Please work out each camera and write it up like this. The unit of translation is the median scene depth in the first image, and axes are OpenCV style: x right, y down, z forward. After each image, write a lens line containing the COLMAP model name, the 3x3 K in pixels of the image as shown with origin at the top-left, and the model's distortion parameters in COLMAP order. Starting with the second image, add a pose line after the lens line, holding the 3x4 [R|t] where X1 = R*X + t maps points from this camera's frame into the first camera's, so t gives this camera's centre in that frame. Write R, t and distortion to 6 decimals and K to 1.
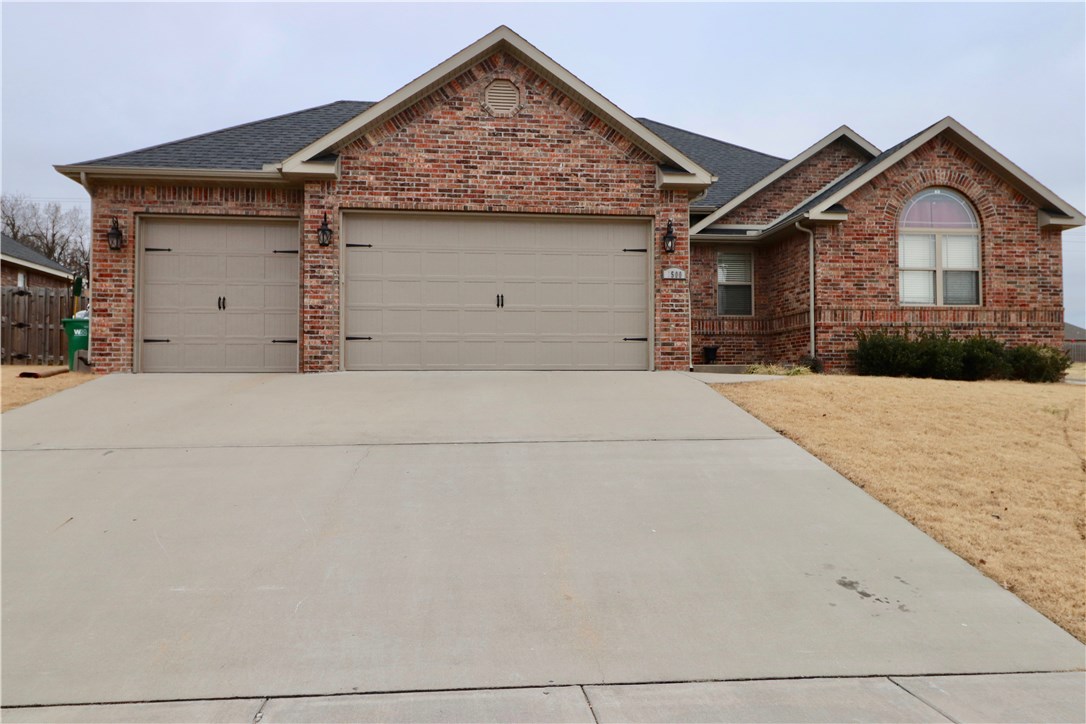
lens RADIAL K [[806.3, 0, 543.0], [0, 806.3, 362.0], [0, 0, 1]] dist [0.006680, 0.004946]
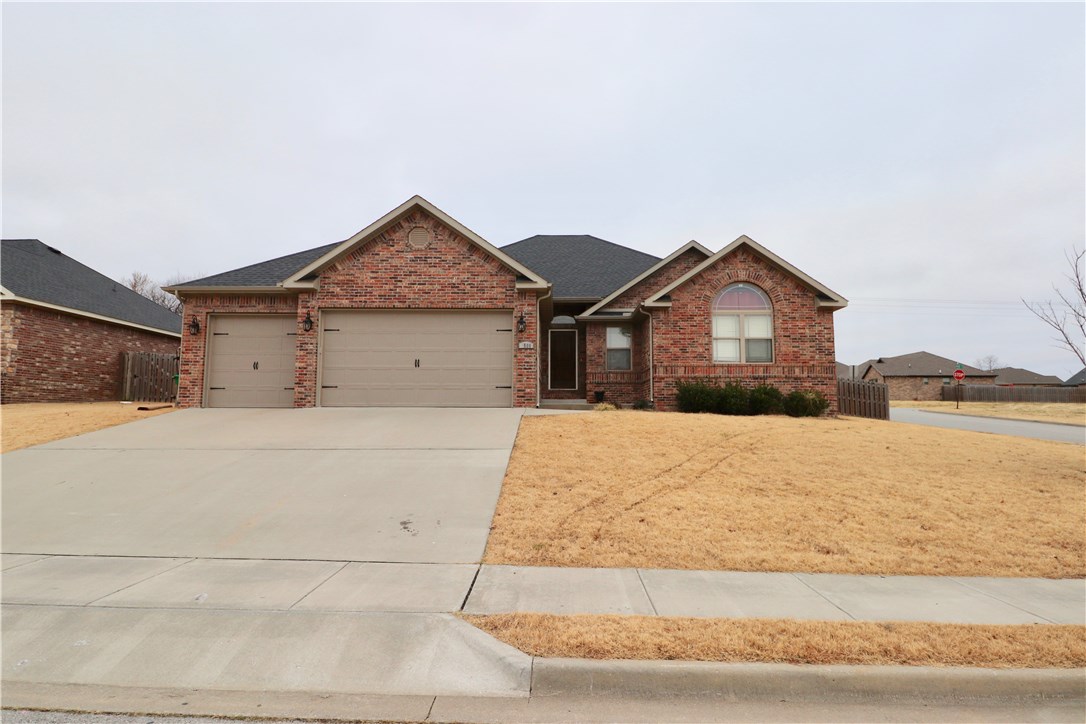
lens RADIAL K [[601.0, 0, 543.0], [0, 601.0, 362.0], [0, 0, 1]] dist [0.002460, -0.000040]
pose [[0.991164, -0.006216, -0.132498, 0.283706], [-0.002309, 0.997941, -0.064094, -0.002213], [0.132624, 0.063834, 0.989109, -0.114521]]
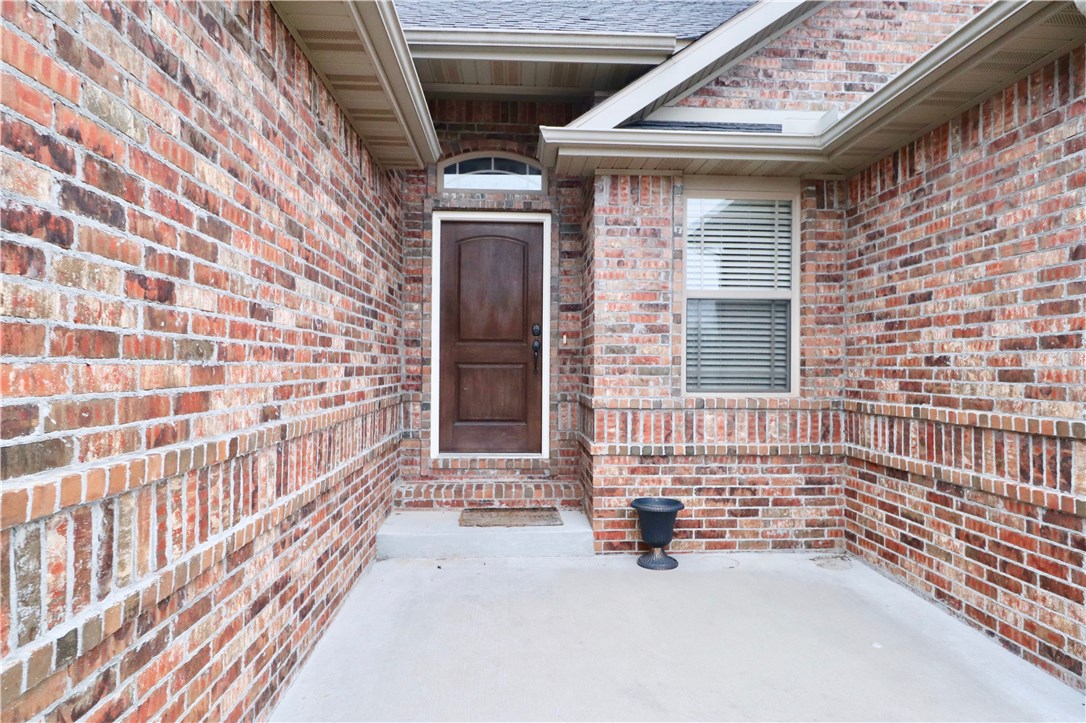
lens RADIAL K [[652.6, 0, 543.0], [0, 652.6, 361.5], [0, 0, 1]] dist [-0.000109, -0.000003]
pose [[0.997672, 0.010198, -0.067431, 0.204072], [-0.008701, 0.999710, 0.022453, -0.087157], [0.067640, -0.021814, 0.997471, 0.844486]]
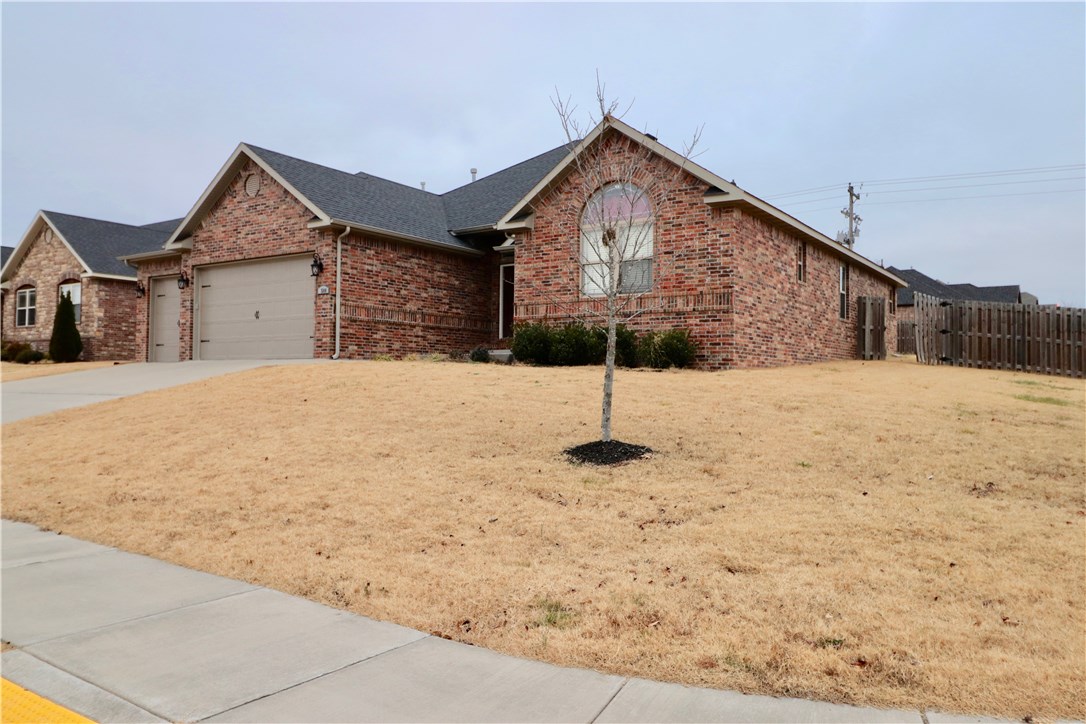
lens RADIAL K [[806.3, 0, 543.0], [0, 806.3, 362.0], [0, 0, 1]] dist [0.006680, 0.004946]
pose [[0.748894, -0.006890, -0.662654, 1.132854], [0.006806, 0.999973, -0.002706, 0.019111], [0.662655, -0.002484, 0.748921, 0.157554]]
